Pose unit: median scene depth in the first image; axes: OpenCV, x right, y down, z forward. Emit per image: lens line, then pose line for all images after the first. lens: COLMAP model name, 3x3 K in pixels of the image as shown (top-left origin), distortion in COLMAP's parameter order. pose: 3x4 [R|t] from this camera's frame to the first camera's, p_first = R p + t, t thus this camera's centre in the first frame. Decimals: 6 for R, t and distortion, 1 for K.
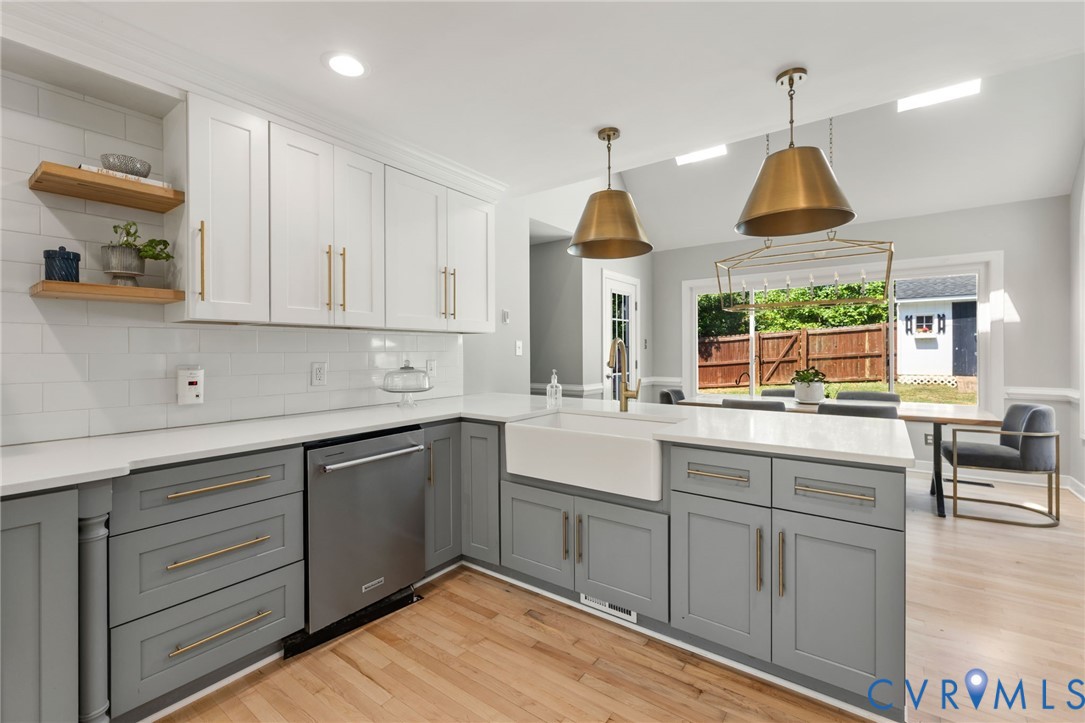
lens RADIAL K [[467.1, 0, 533.8], [0, 467.1, 353.3], [0, 0, 1]] dist [-0.001306, -0.000062]
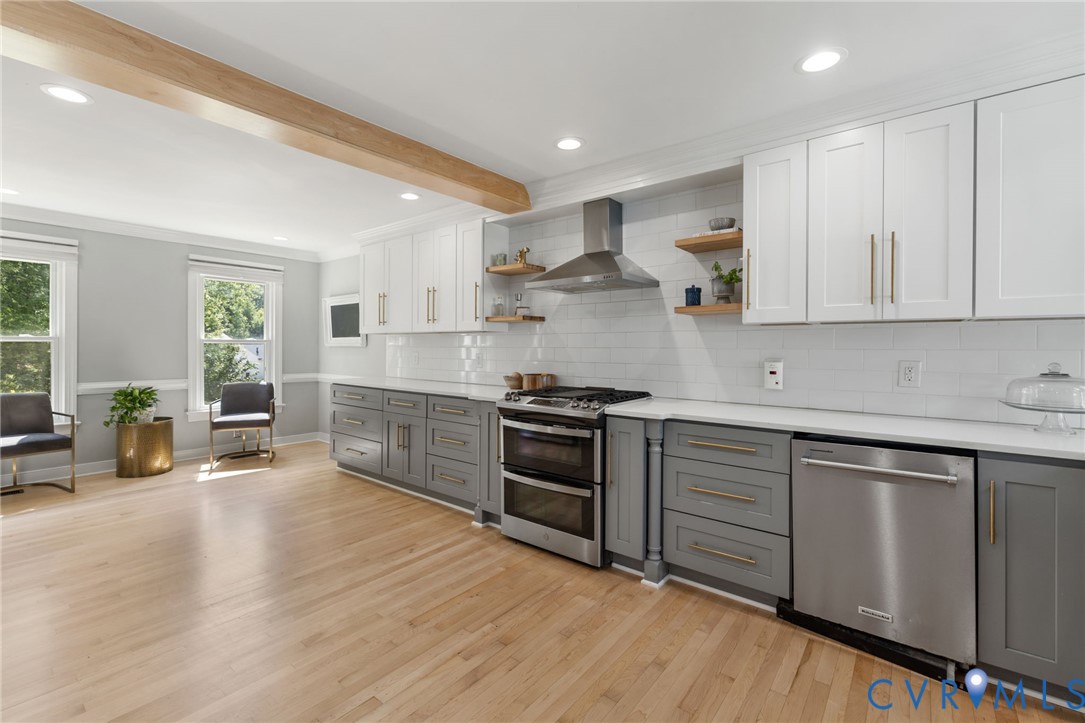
lens RADIAL K [[475.1, 0, 534.6], [0, 475.1, 347.9], [0, 0, 1]] dist [-0.001878, 0.000146]
pose [[-0.043466, 0.004737, -0.999044, 0.644713], [-0.011482, 0.999920, 0.005241, -0.002607], [0.998989, 0.011699, -0.043408, 0.443920]]
